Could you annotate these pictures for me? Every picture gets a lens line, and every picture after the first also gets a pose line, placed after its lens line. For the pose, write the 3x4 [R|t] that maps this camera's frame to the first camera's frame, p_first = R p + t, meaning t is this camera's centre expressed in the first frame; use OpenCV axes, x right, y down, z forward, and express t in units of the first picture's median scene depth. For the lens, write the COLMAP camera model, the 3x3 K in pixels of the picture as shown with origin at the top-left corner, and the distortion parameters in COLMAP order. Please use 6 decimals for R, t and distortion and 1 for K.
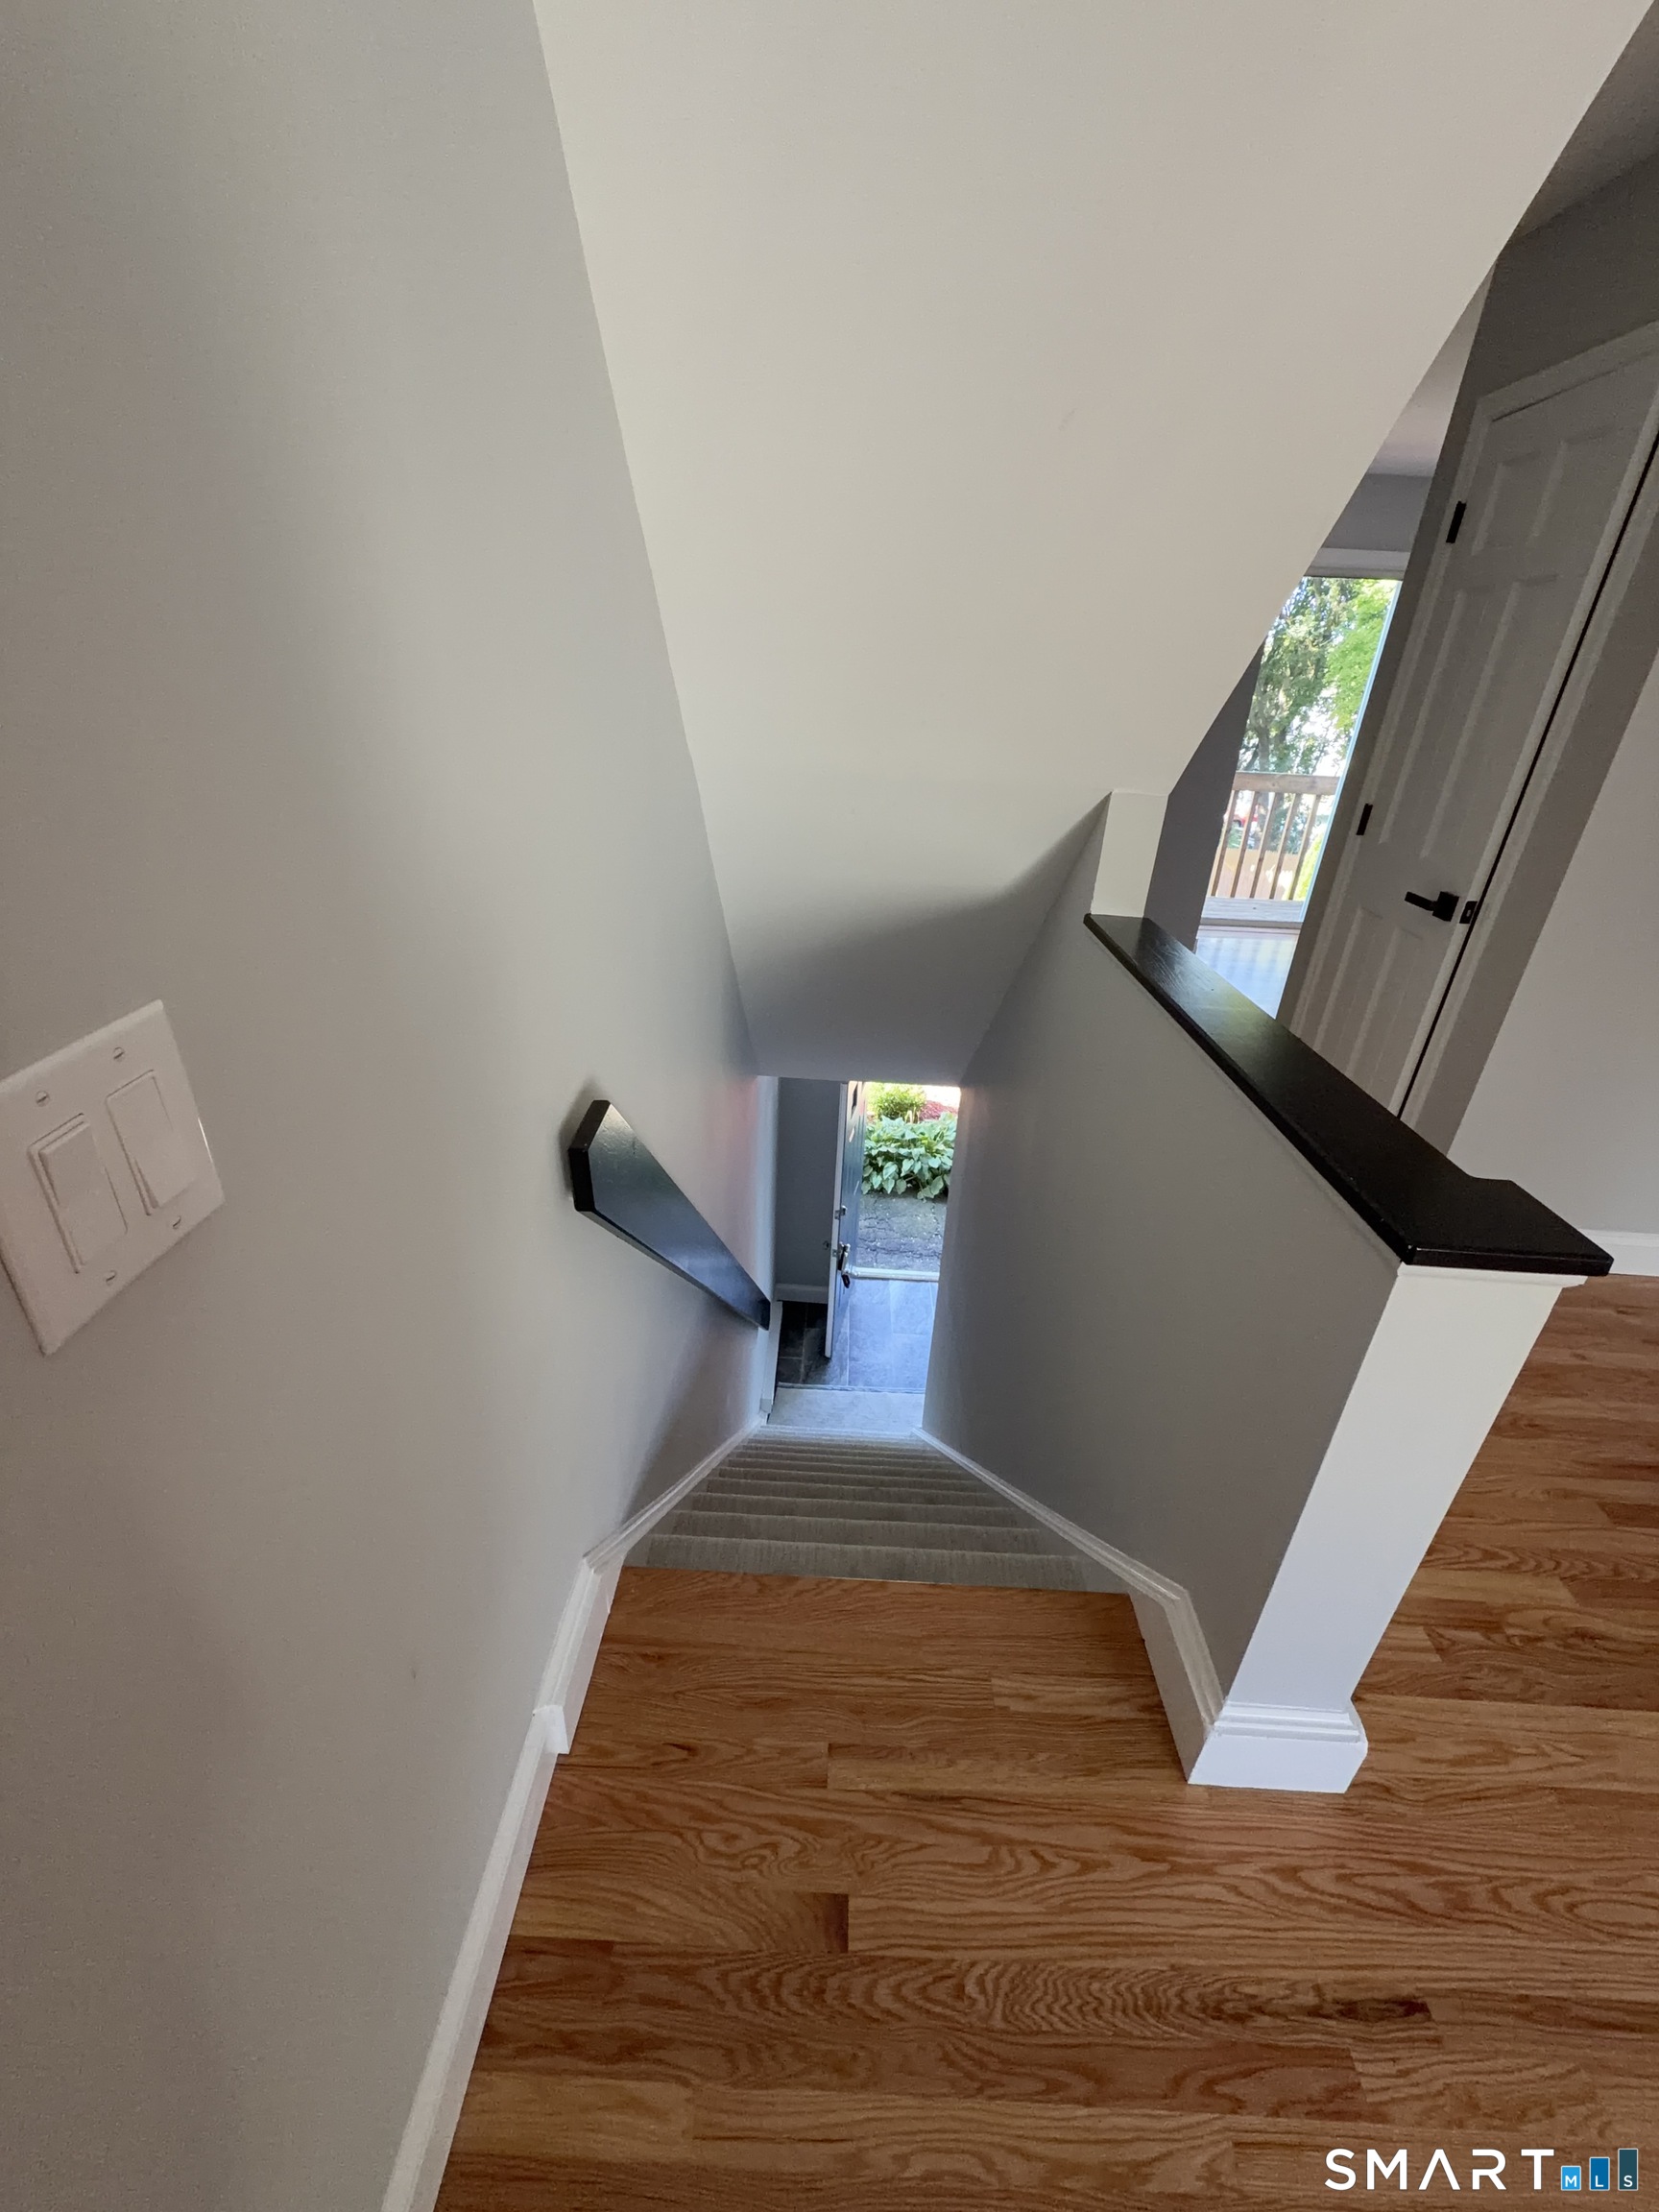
lens RADIAL K [[879.0, 0, 828.8], [0, 879.0, 1102.5], [0, 0, 1]] dist [0.001554, 0.000487]
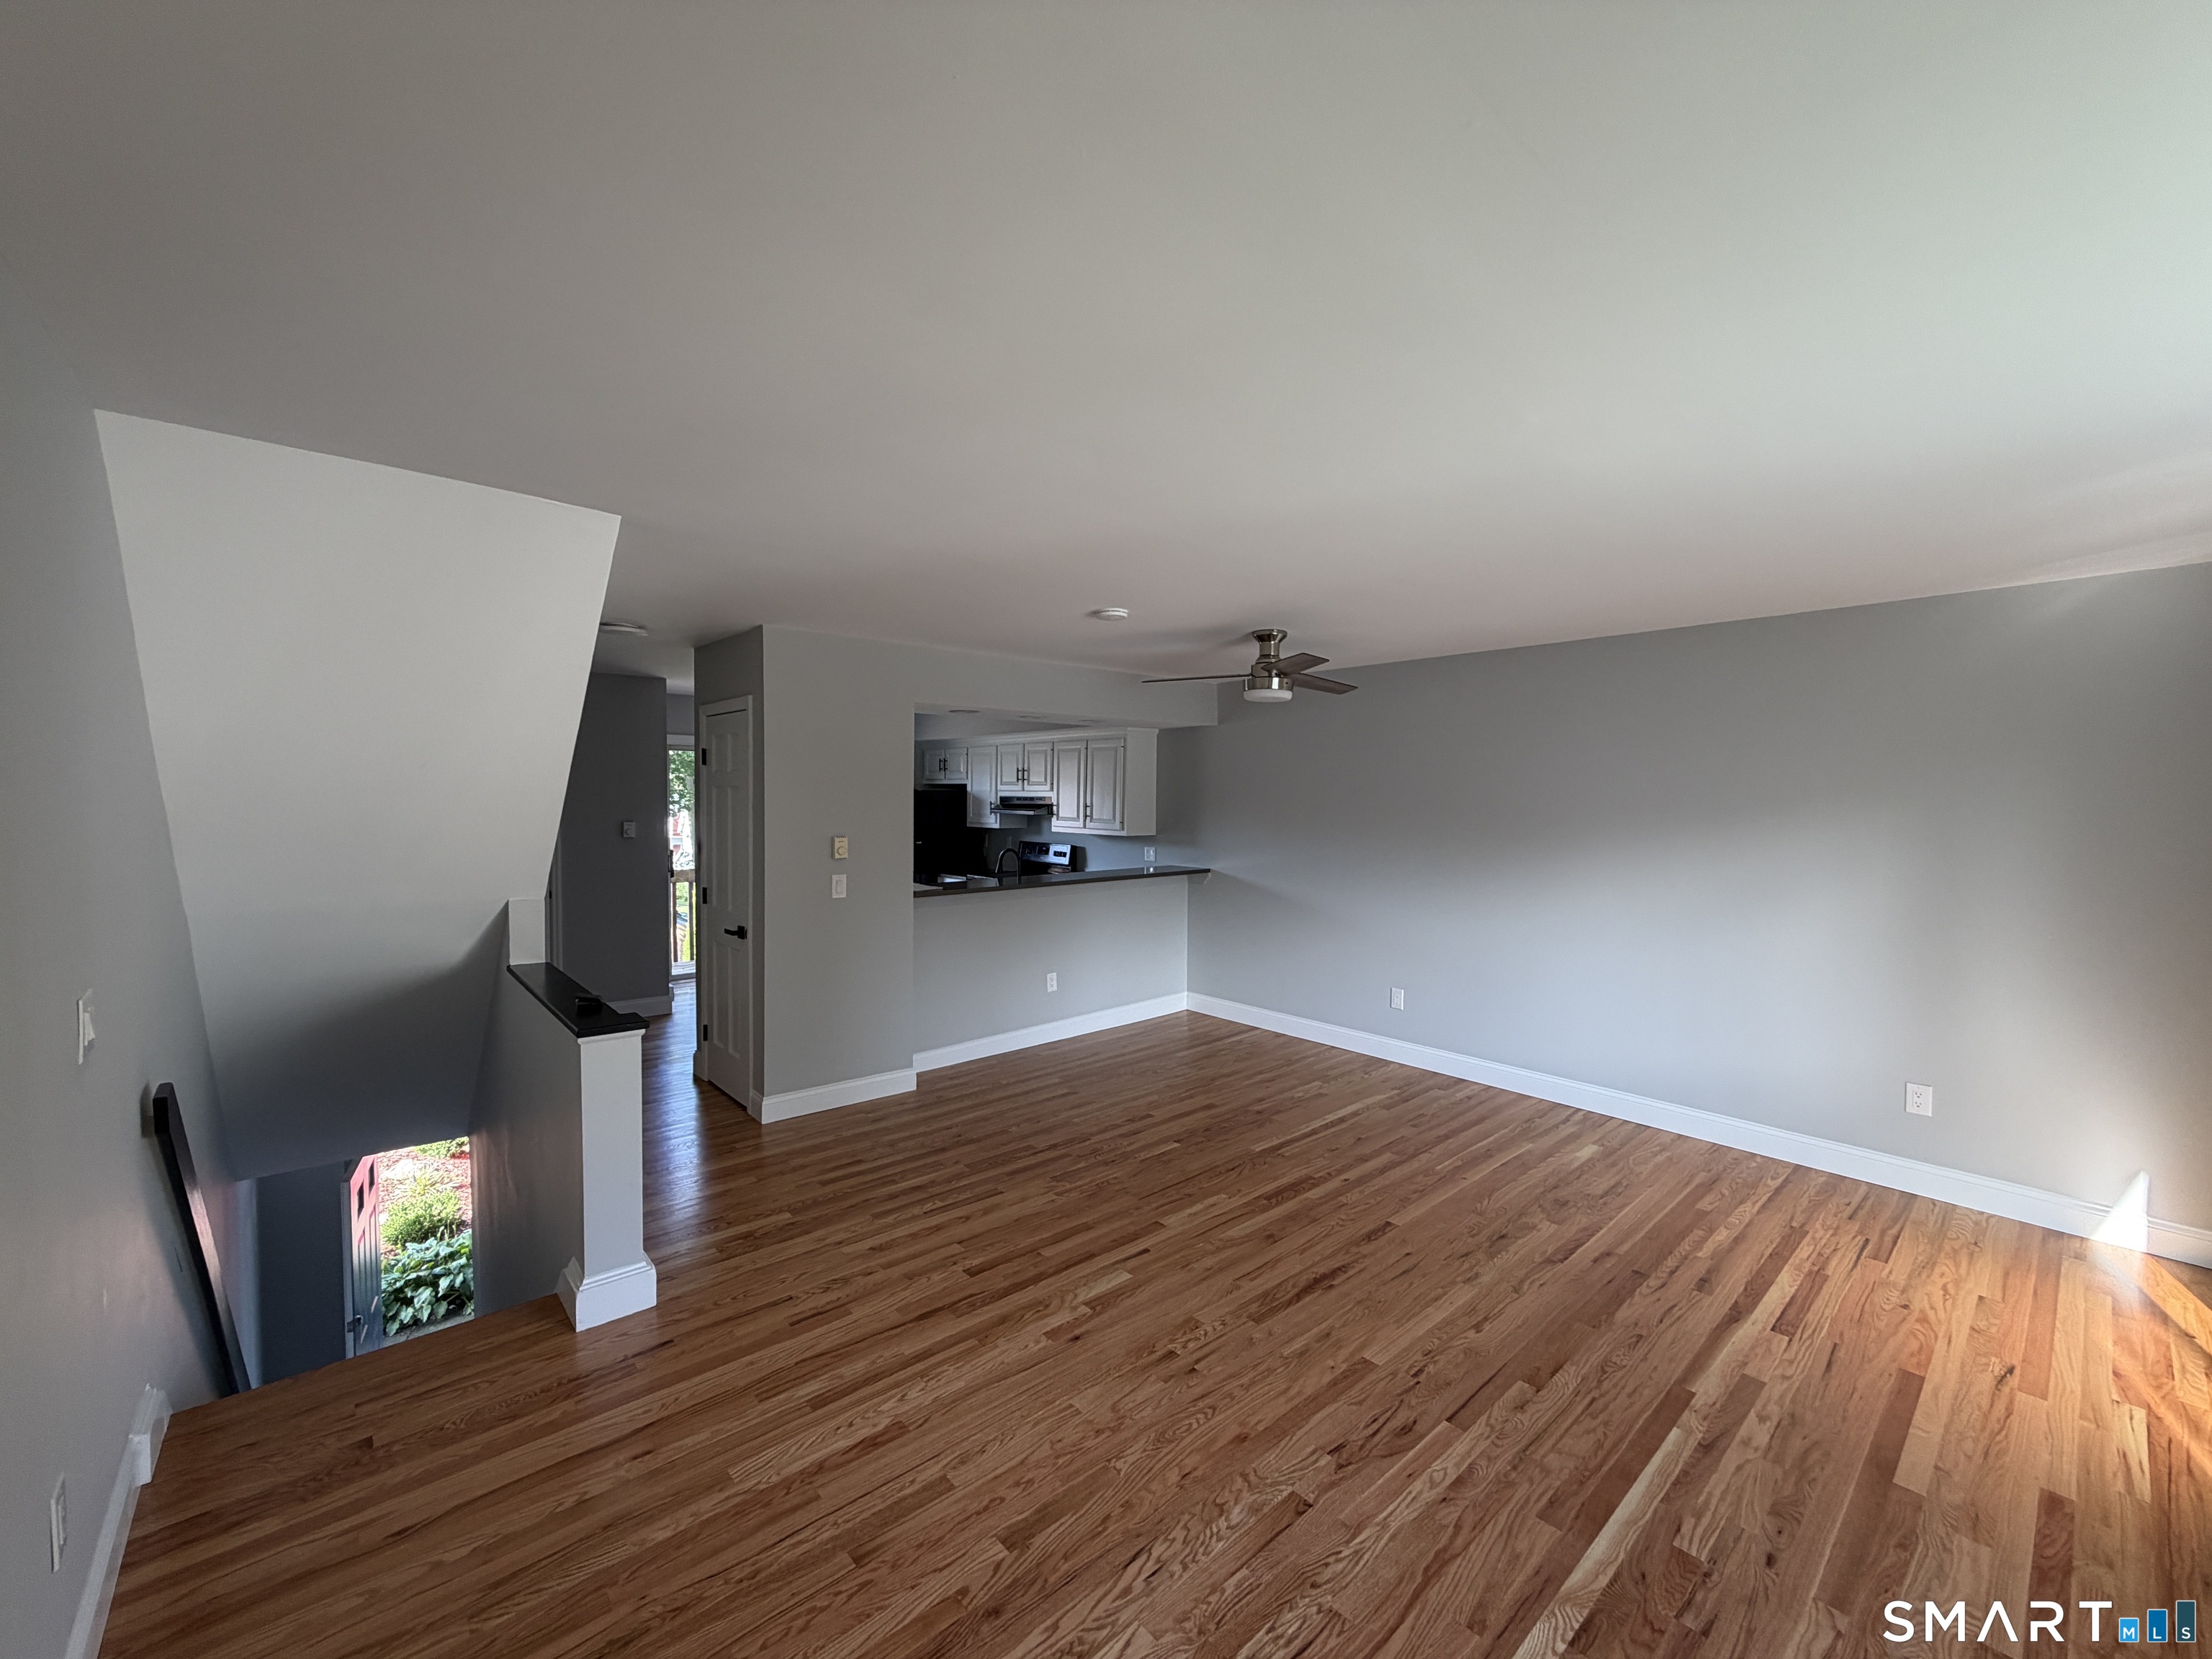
lens RADIAL K [[882.2, 0, 1102.5], [0, 882.2, 832.5], [0, 0, 1]] dist [-0.000800, -0.000002]
pose [[0.730998, -0.069562, 0.678825, -0.025300], [0.324028, 0.910867, -0.255591, 0.606054], [-0.600540, 0.406795, 0.688382, -1.656519]]
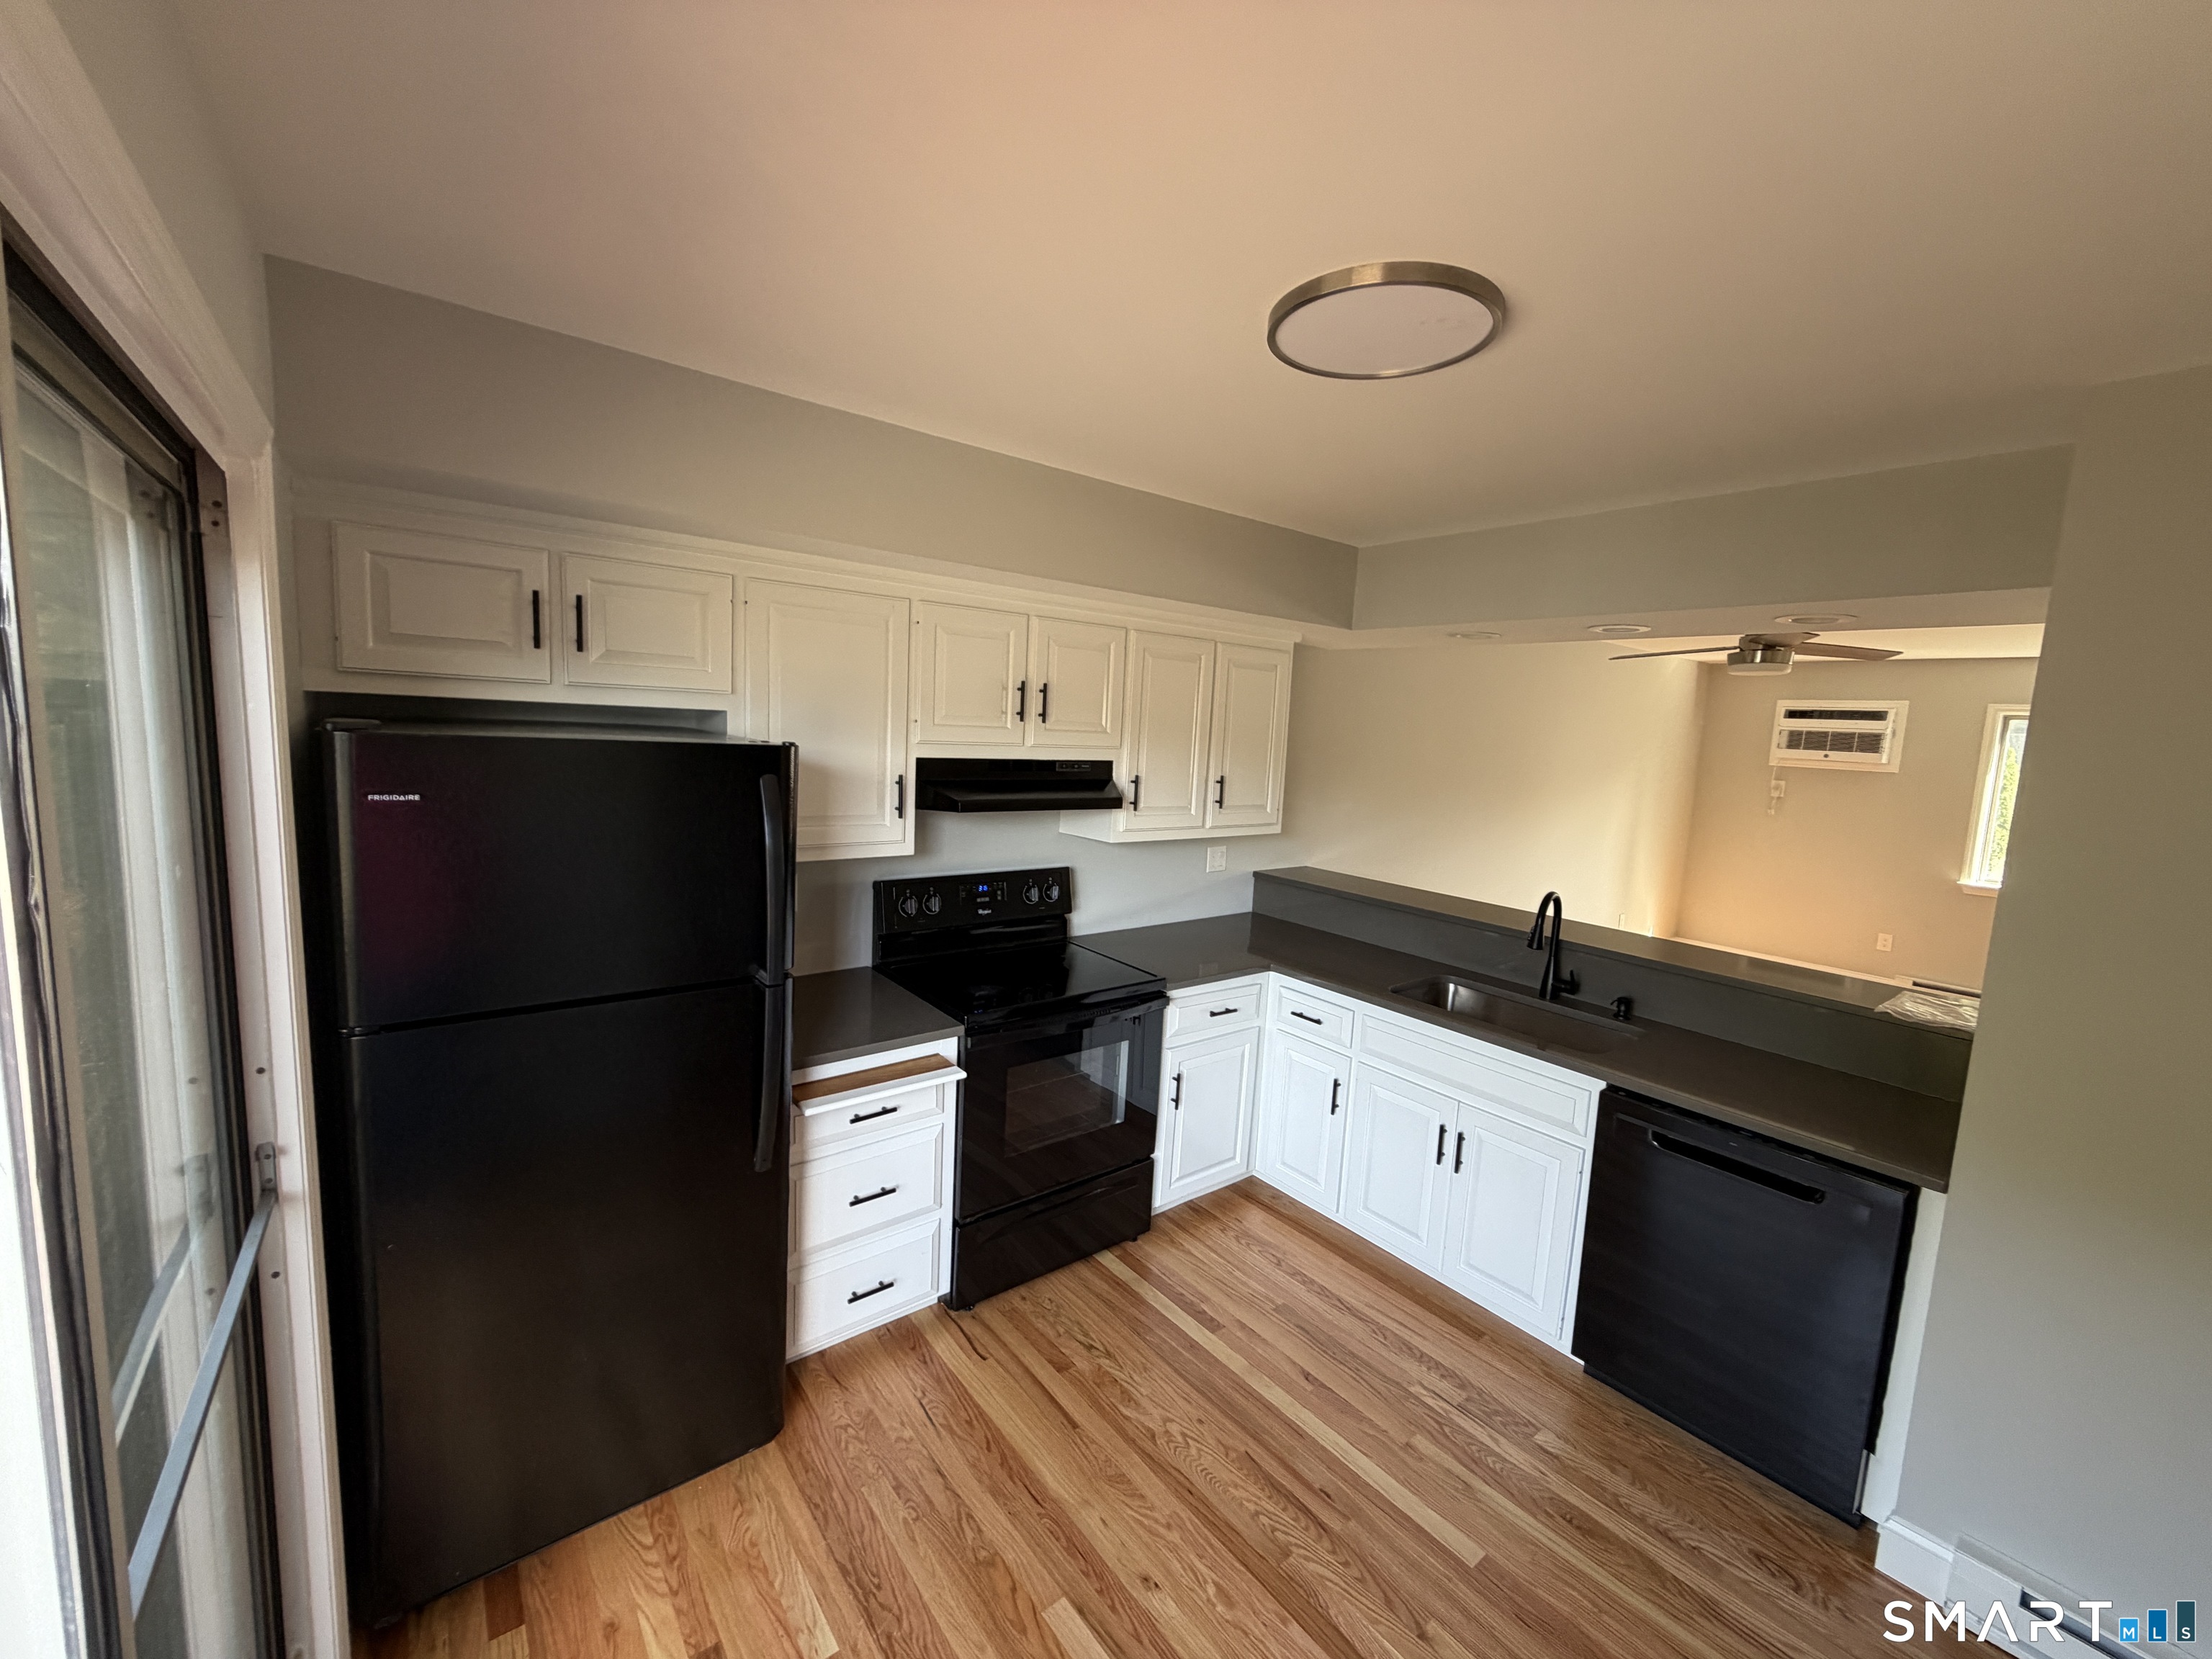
lens RADIAL K [[882.2, 0, 1102.5], [0, 882.2, 832.5], [0, 0, 1]] dist [-0.000800, -0.000002]
pose [[-0.634097, -0.172735, 0.753714, 1.951582], [0.269136, 0.864481, 0.424544, -2.213108], [-0.724905, 0.472054, -0.501675, 4.078664]]
